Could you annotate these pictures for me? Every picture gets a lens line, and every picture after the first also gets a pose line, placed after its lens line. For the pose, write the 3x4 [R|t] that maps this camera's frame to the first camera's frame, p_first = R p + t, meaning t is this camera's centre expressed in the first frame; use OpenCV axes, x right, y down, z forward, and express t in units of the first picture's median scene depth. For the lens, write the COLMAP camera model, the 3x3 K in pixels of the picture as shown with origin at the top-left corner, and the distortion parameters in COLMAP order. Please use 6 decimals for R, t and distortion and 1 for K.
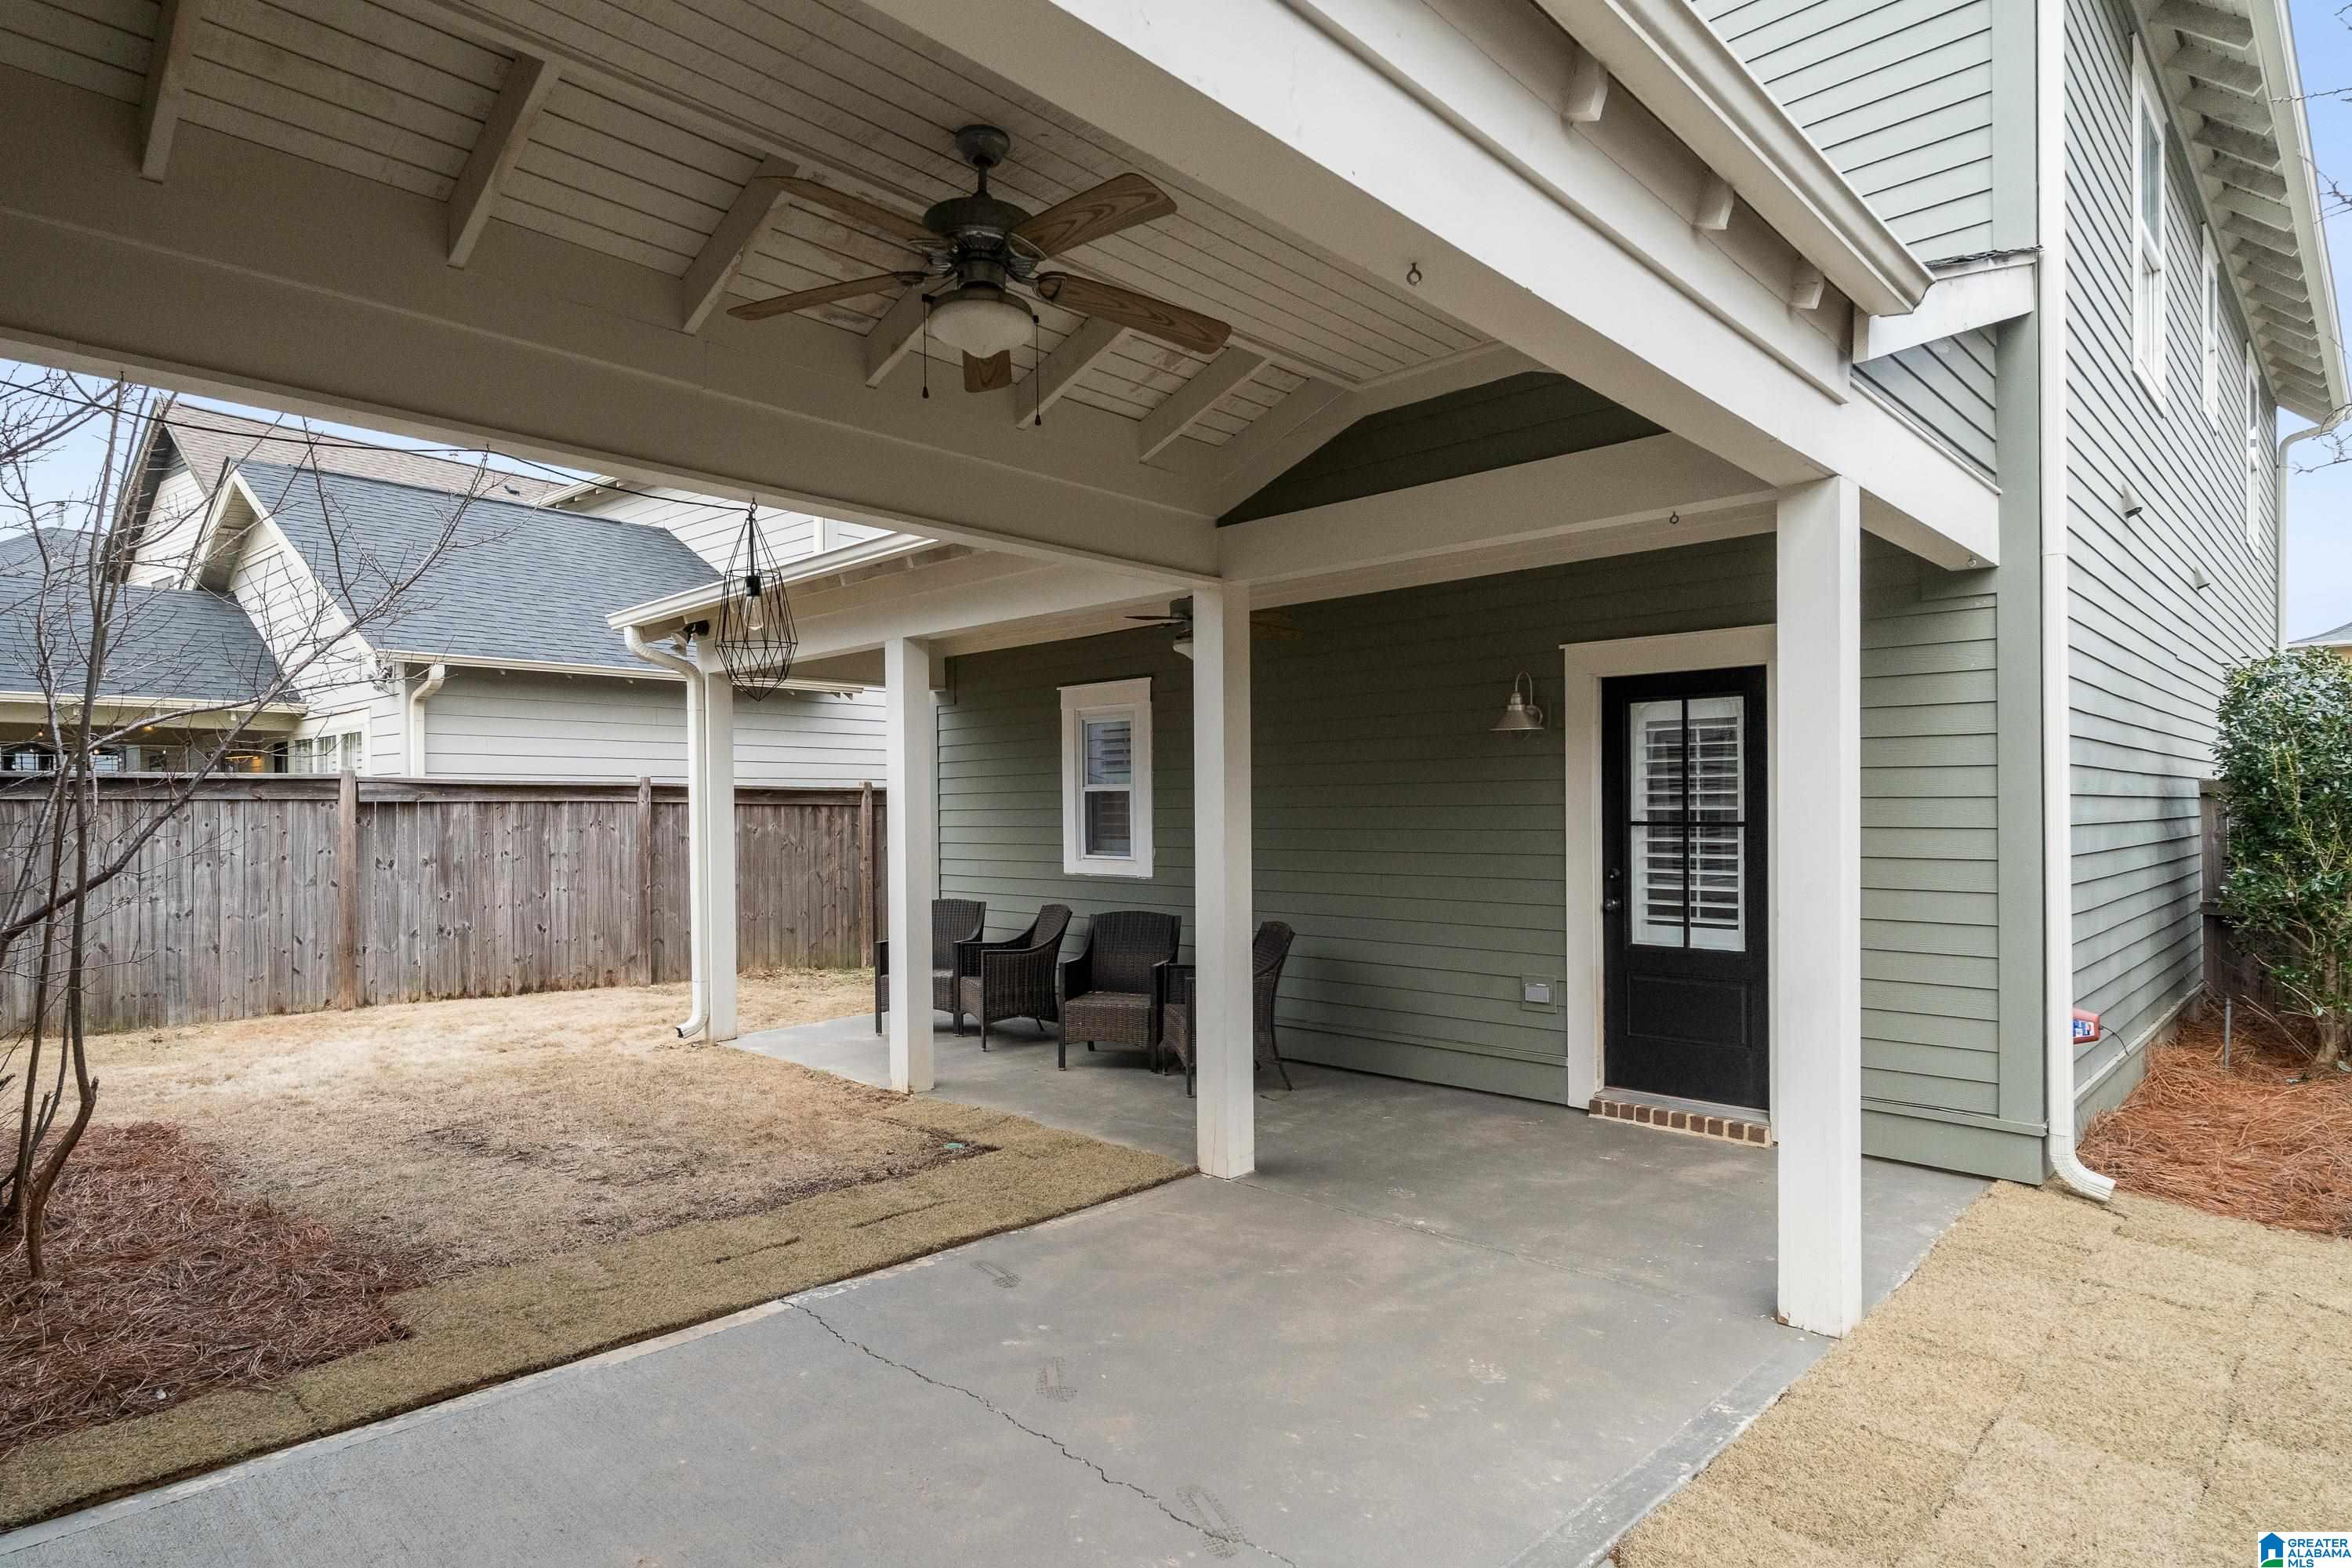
lens RADIAL K [[1280.6, 0, 1181.3], [0, 1280.6, 804.2], [0, 0, 1]] dist [0.001545, -0.000125]
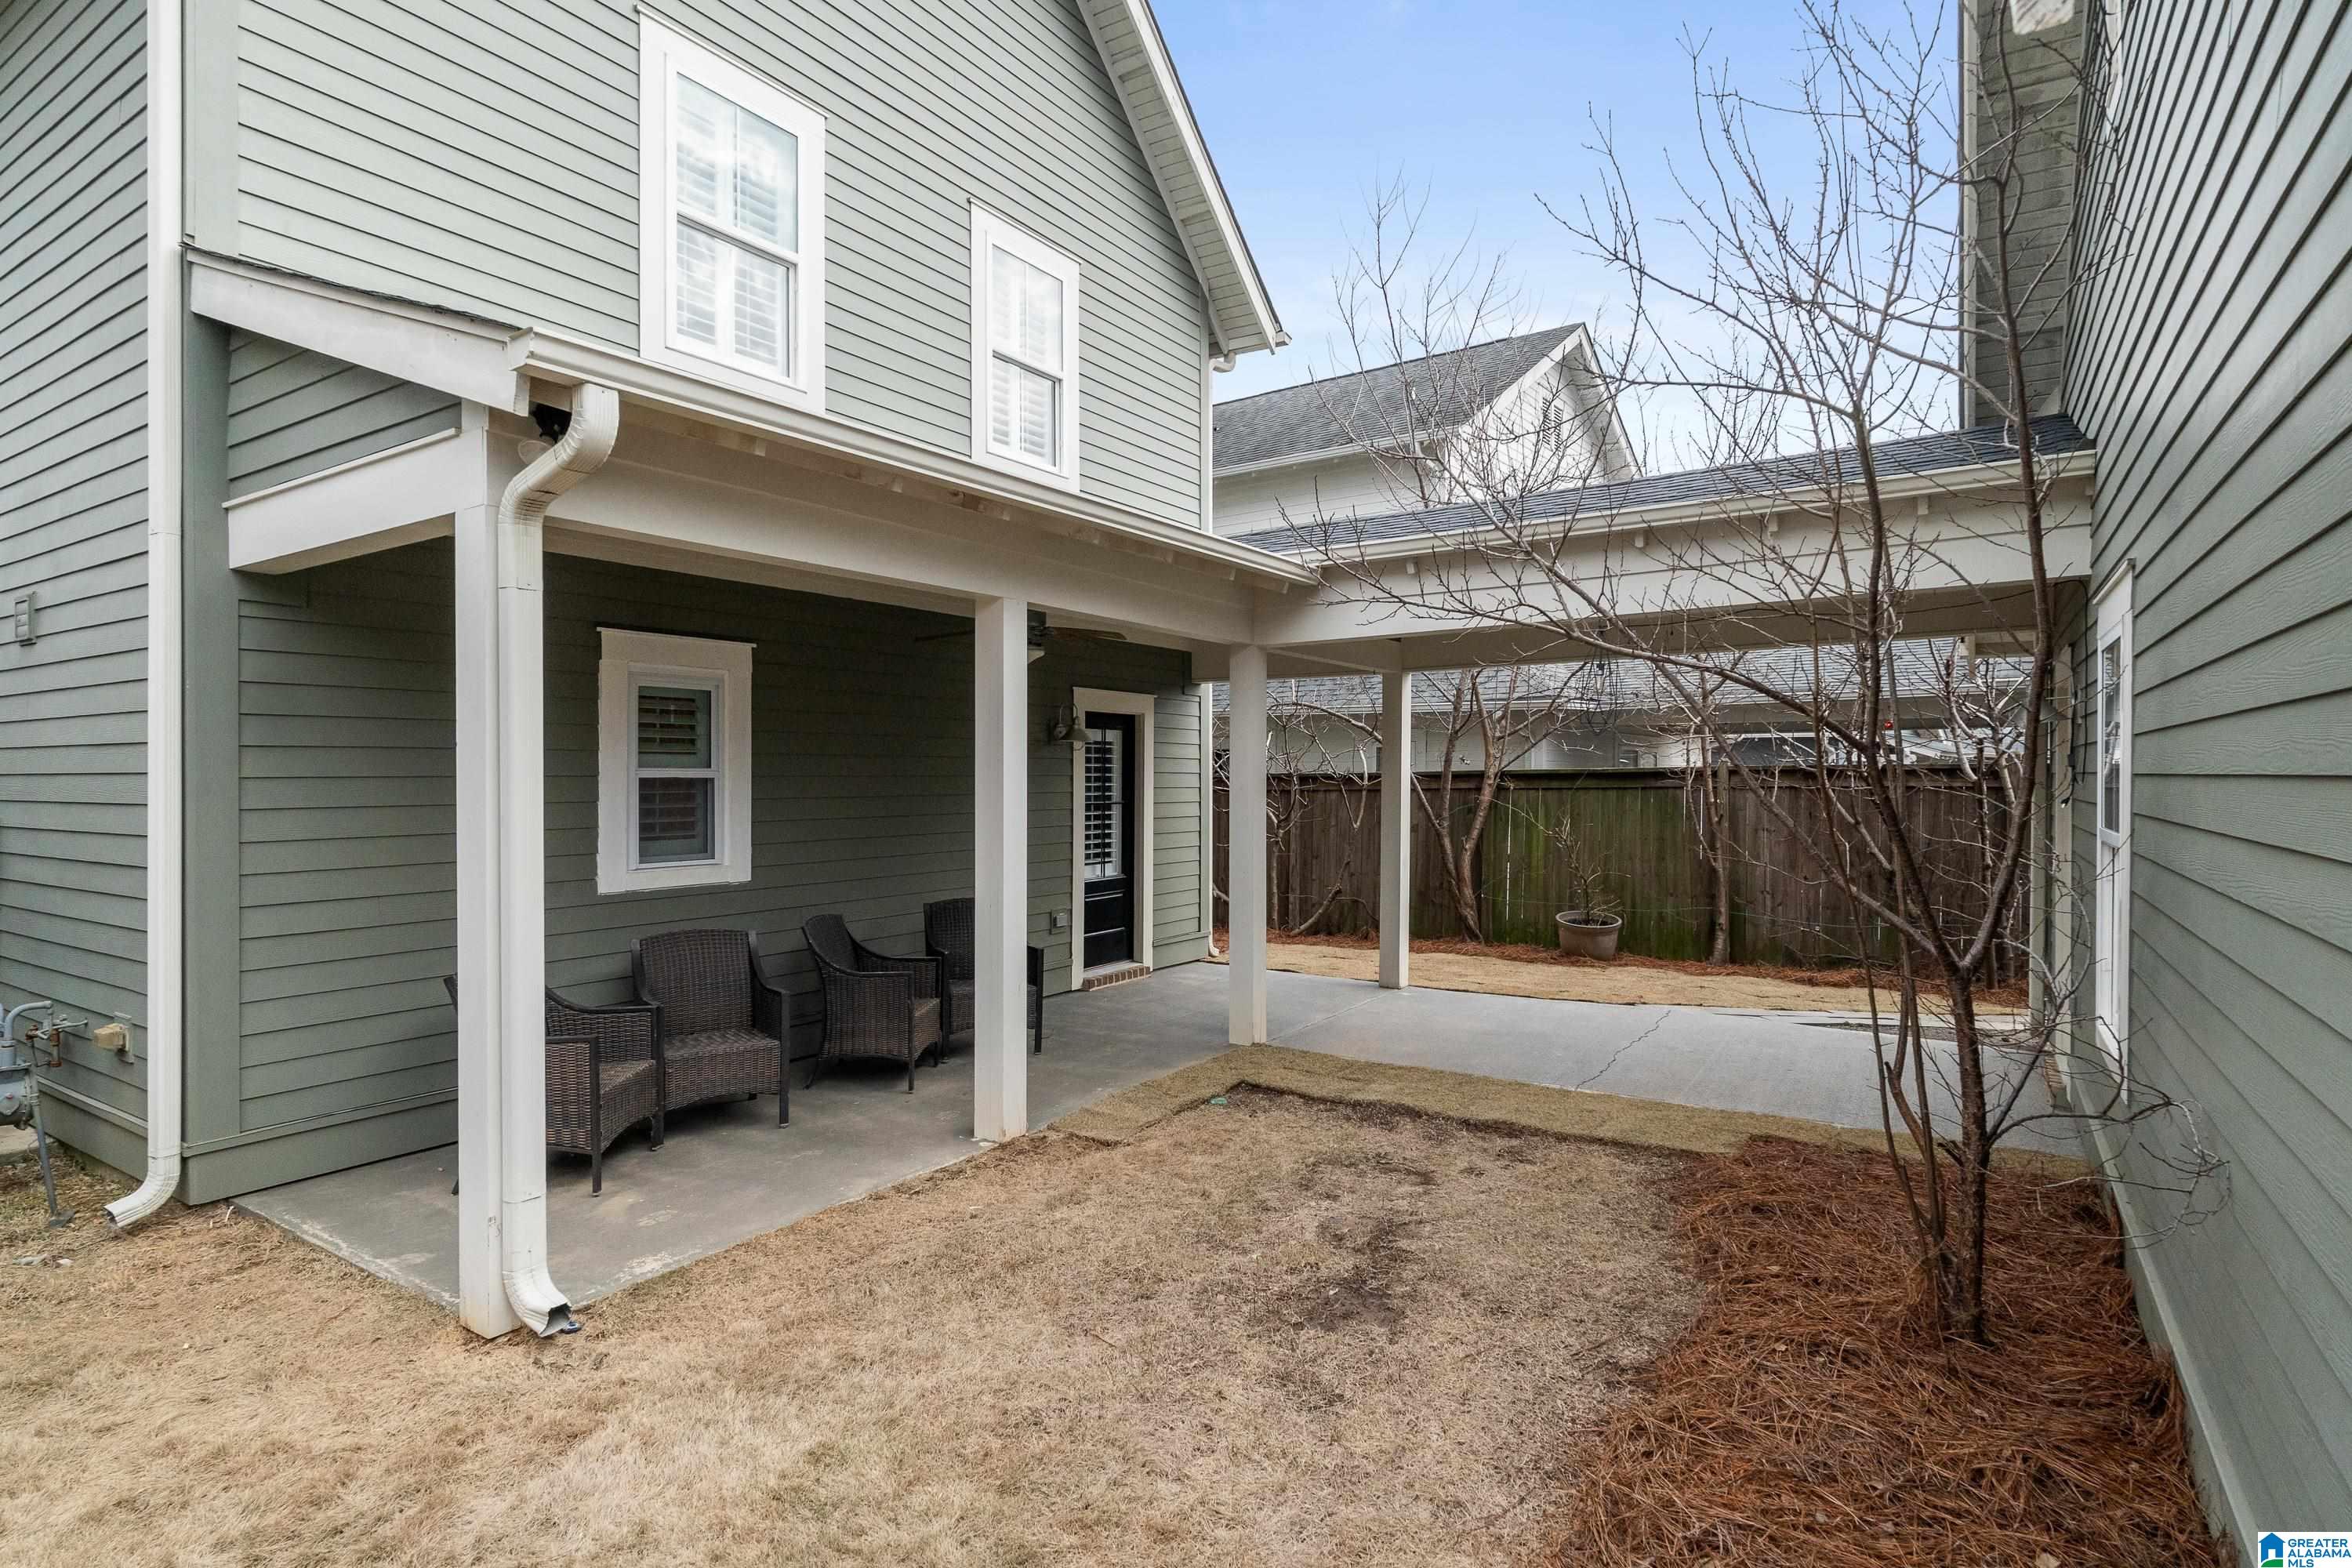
lens RADIAL K [[1207.2, 0, 1181.6], [0, 1207.2, 778.8], [0, 0, 1]] dist [0.002074, 0.000084]
pose [[-0.183468, -0.005685, 0.983009, -0.936624], [-0.016229, 0.999865, 0.002754, -0.018052], [-0.982892, -0.015448, -0.183536, 0.945235]]
